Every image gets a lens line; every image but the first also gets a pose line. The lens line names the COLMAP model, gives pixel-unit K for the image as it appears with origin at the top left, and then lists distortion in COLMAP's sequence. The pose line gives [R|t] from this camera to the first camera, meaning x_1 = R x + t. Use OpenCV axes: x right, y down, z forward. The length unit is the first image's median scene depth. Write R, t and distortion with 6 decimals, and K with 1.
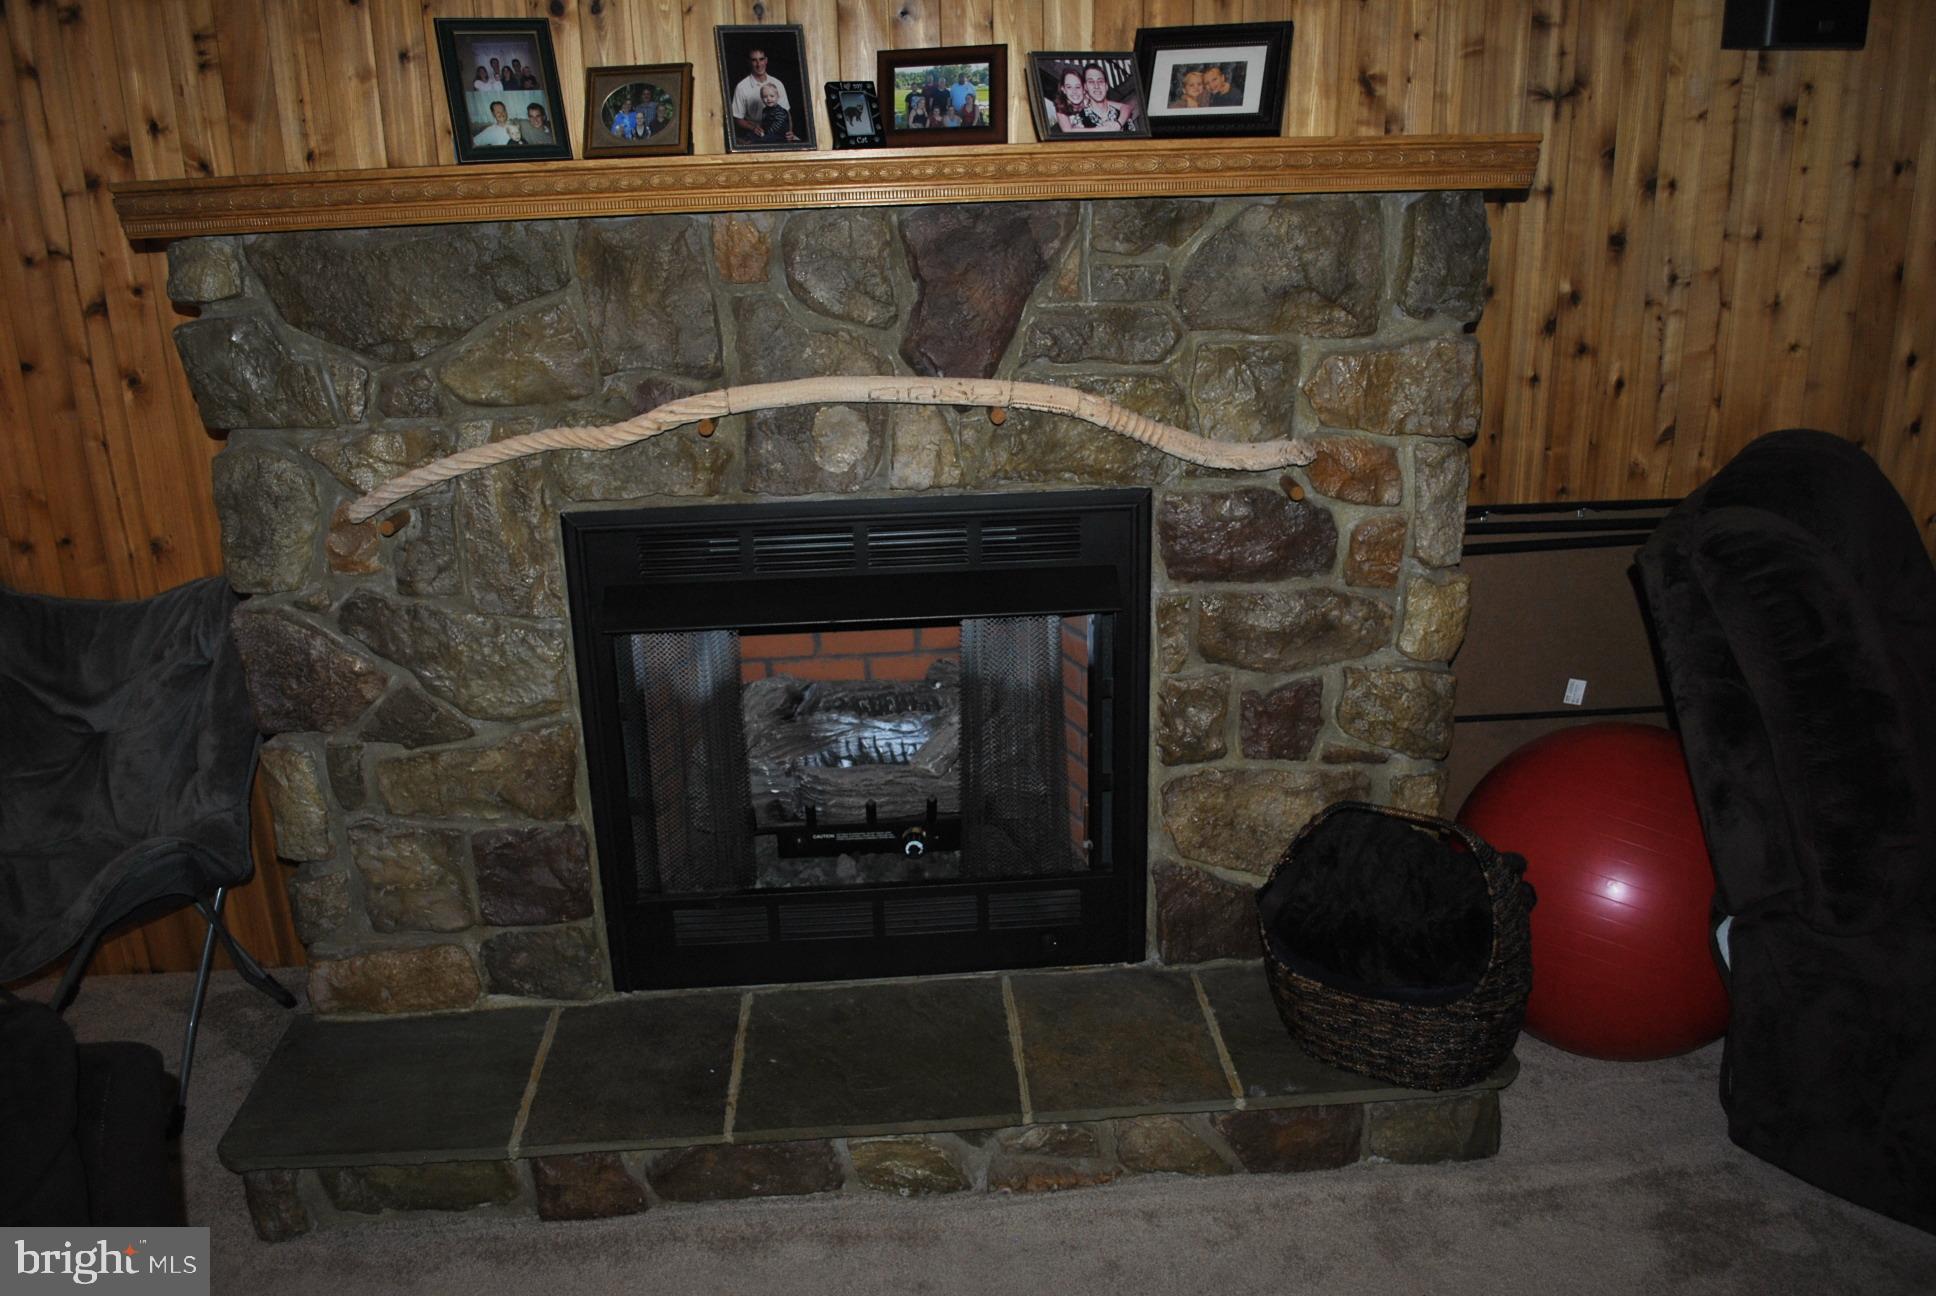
lens RADIAL K [[1533.8, 0, 968.0], [0, 1533.8, 648.7], [0, 0, 1]] dist [-0.089005, 0.019674]
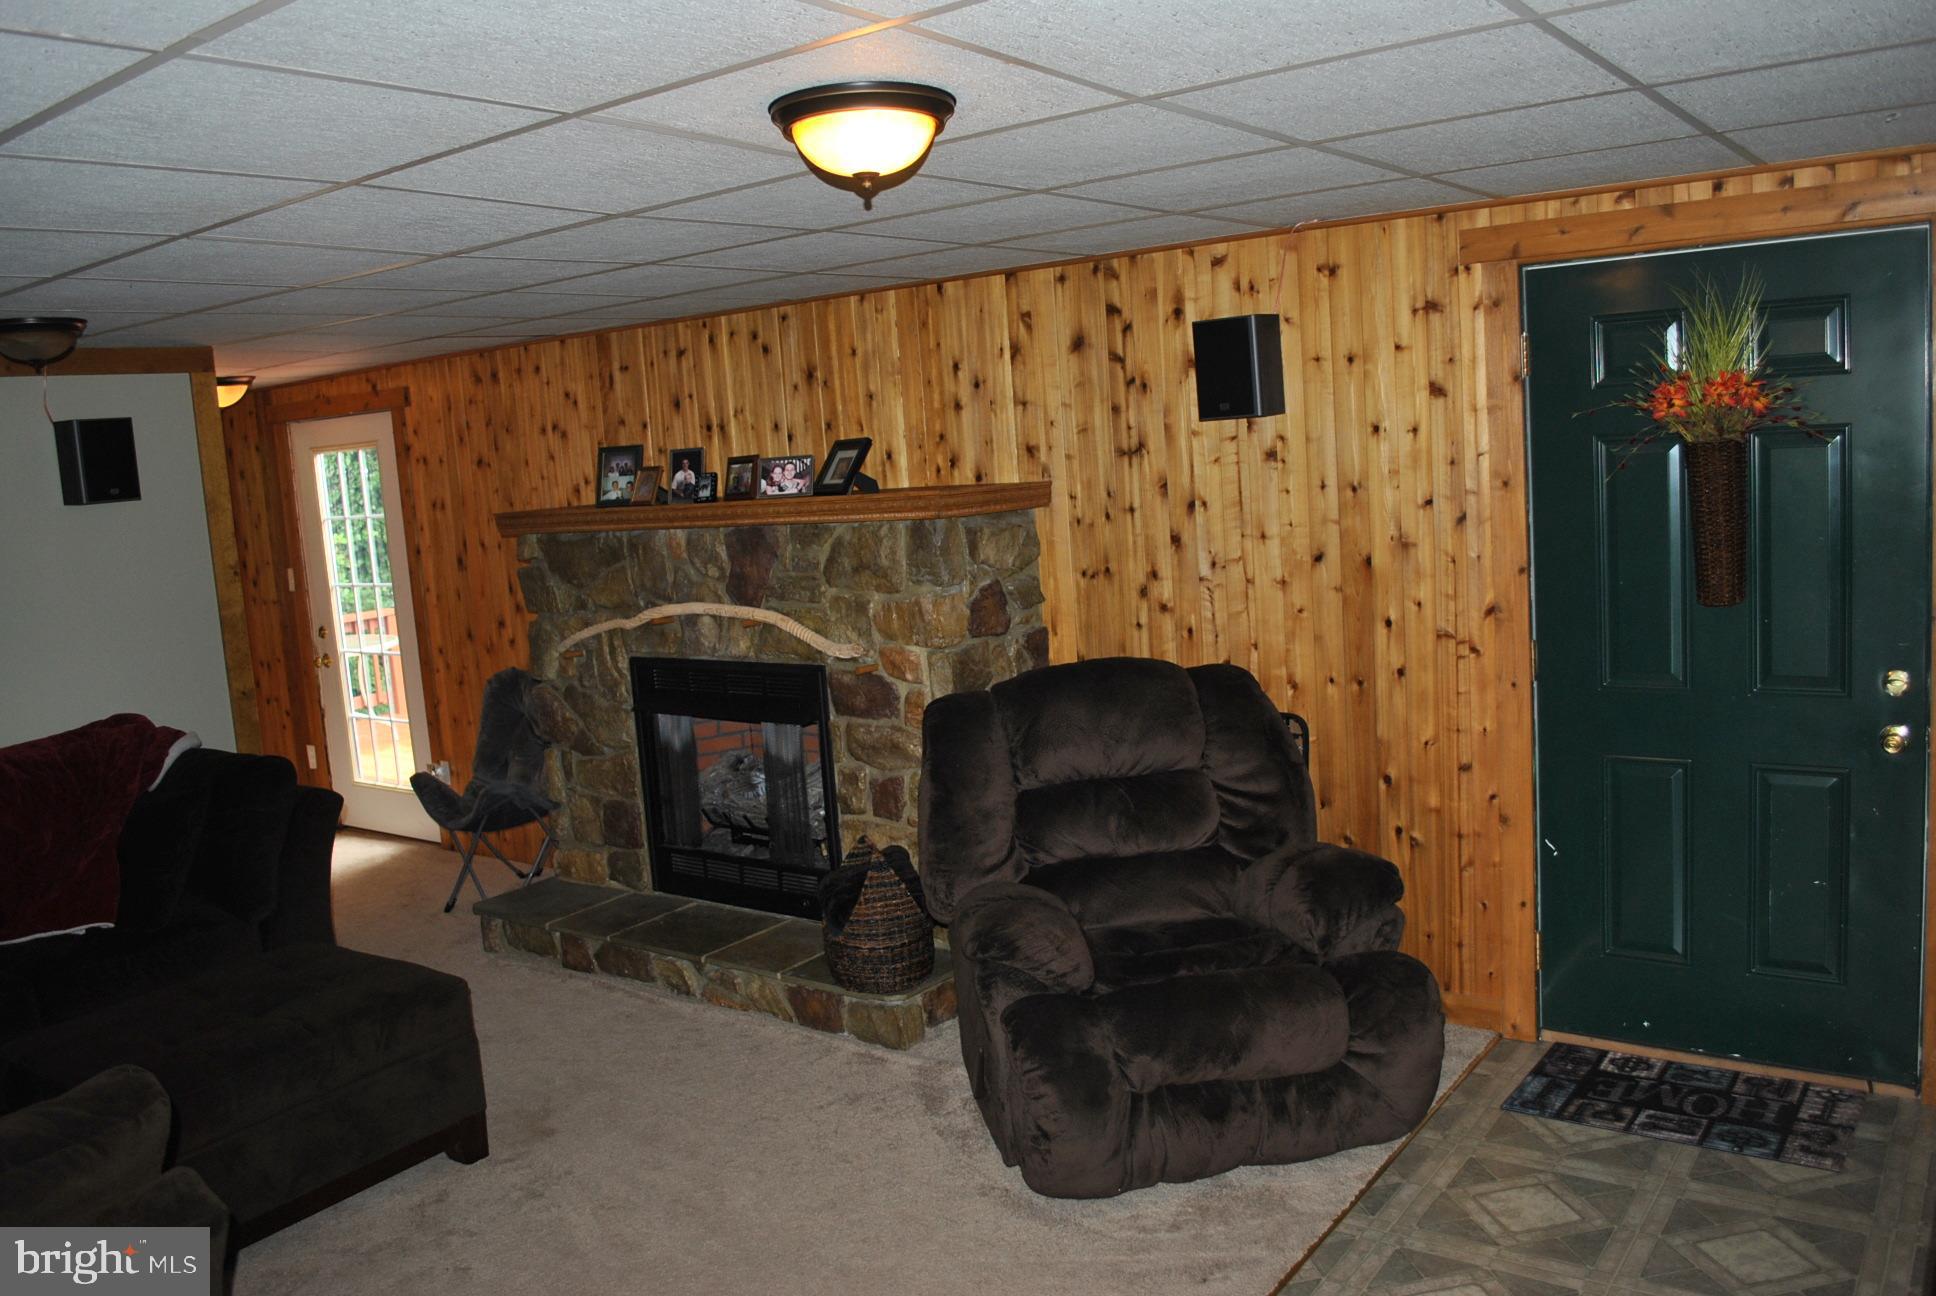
lens RADIAL K [[1533.8, 0, 971.1], [0, 1533.8, 642.5], [0, 0, 1]] dist [-0.089005, 0.019674]
pose [[0.756507, 0.059254, -0.651295, 1.520079], [-0.161811, 0.981882, -0.098620, 0.030723], [0.633651, 0.179993, 0.752388, -0.370510]]
